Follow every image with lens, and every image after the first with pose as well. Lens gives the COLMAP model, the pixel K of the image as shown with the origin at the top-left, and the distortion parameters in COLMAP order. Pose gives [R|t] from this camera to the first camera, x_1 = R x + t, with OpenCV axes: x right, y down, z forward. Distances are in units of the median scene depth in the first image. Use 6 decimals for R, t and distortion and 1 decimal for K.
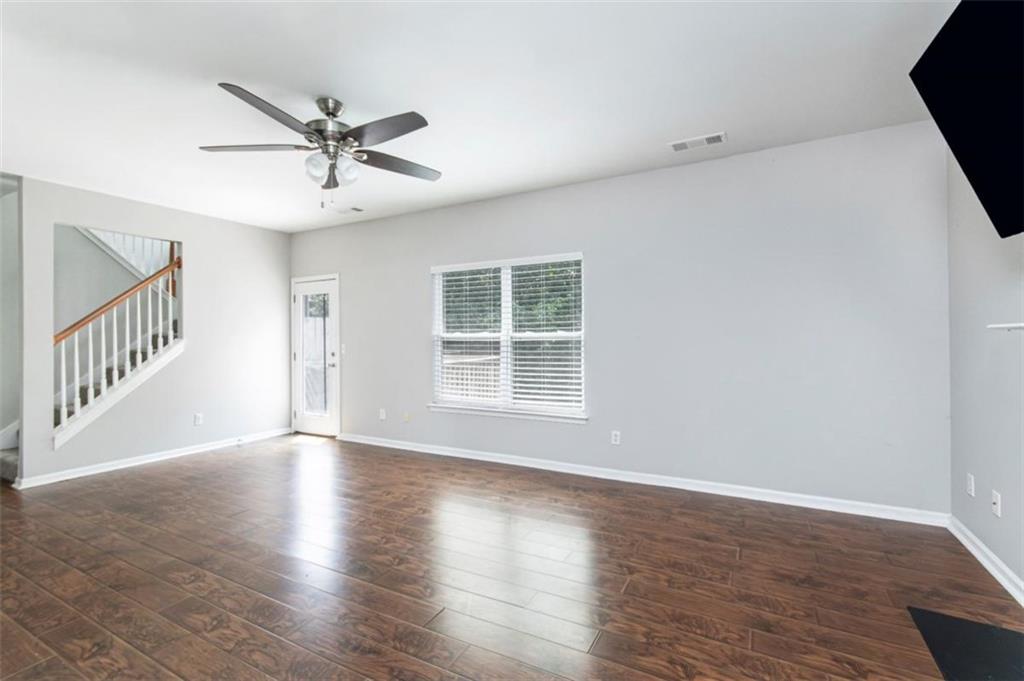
lens RADIAL K [[453.5, 0, 518.6], [0, 453.5, 339.3], [0, 0, 1]] dist [0.000933, 0.000058]
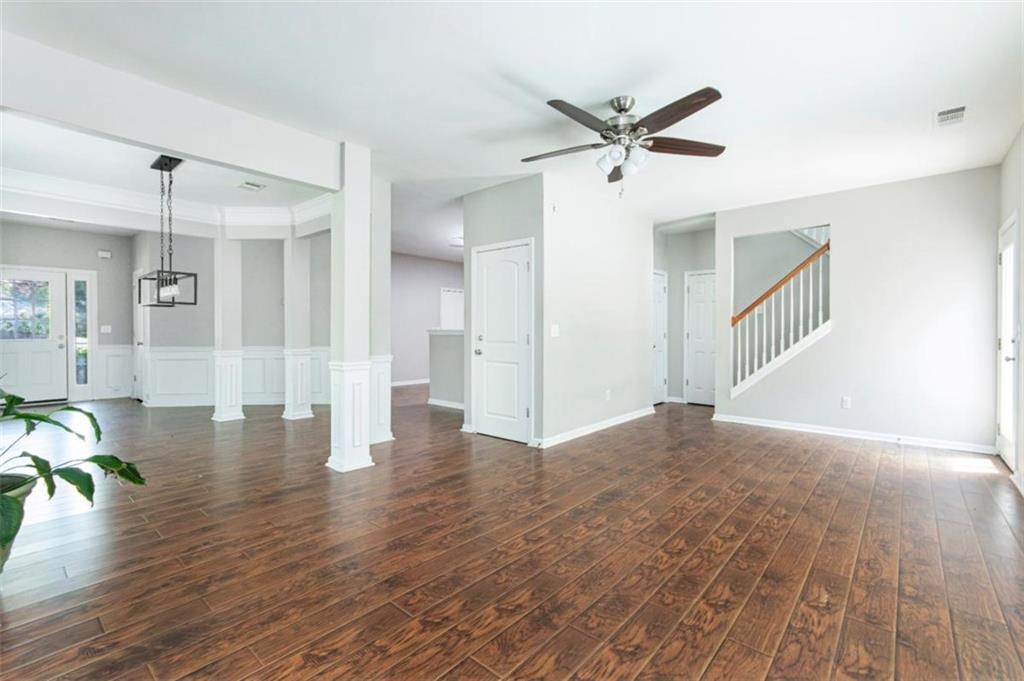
lens RADIAL K [[453.5, 0, 518.2], [0, 453.5, 335.3], [0, 0, 1]] dist [0.000933, 0.000058]
pose [[-0.220447, 0.014622, -0.975289, 0.929353], [-0.002875, 0.999874, 0.015640, 0.046735], [0.975395, 0.006251, -0.220377, 1.272533]]
